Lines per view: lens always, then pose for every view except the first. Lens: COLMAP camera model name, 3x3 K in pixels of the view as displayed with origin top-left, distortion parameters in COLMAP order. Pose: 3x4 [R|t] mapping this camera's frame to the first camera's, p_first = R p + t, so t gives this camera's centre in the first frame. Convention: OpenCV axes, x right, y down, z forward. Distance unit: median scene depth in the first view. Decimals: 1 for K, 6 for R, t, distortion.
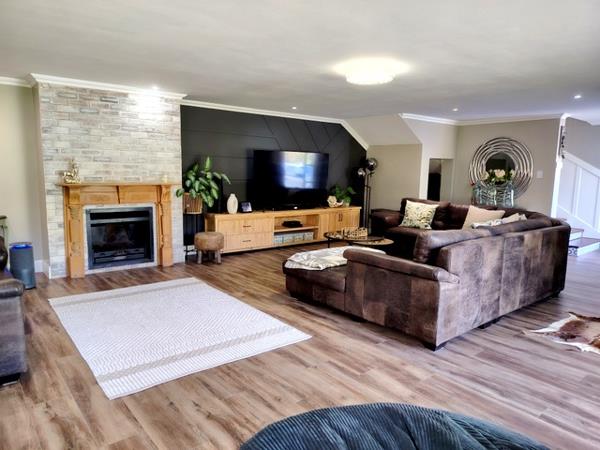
lens RADIAL K [[428.2, 0, 300.0], [0, 428.2, 225.0], [0, 0, 1]] dist [0.053900, -0.006002]
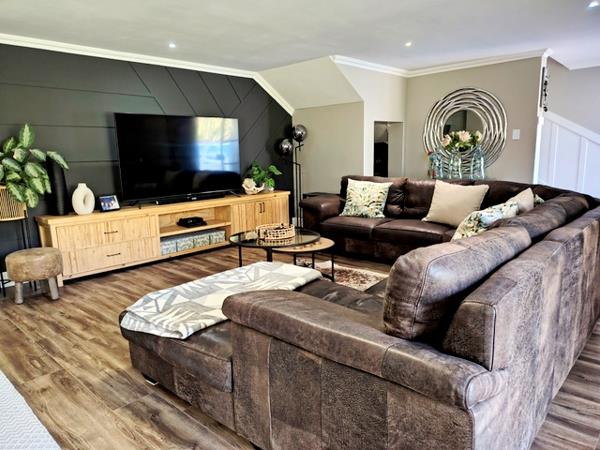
lens RADIAL K [[428.2, 0, 300.0], [0, 428.2, 225.0], [0, 0, 1]] dist [0.053900, -0.006002]
pose [[0.988645, -0.071096, 0.132388, 0.067921], [0.066203, 0.996963, 0.041007, -0.015236], [-0.134902, -0.031777, 0.990349, 0.298247]]
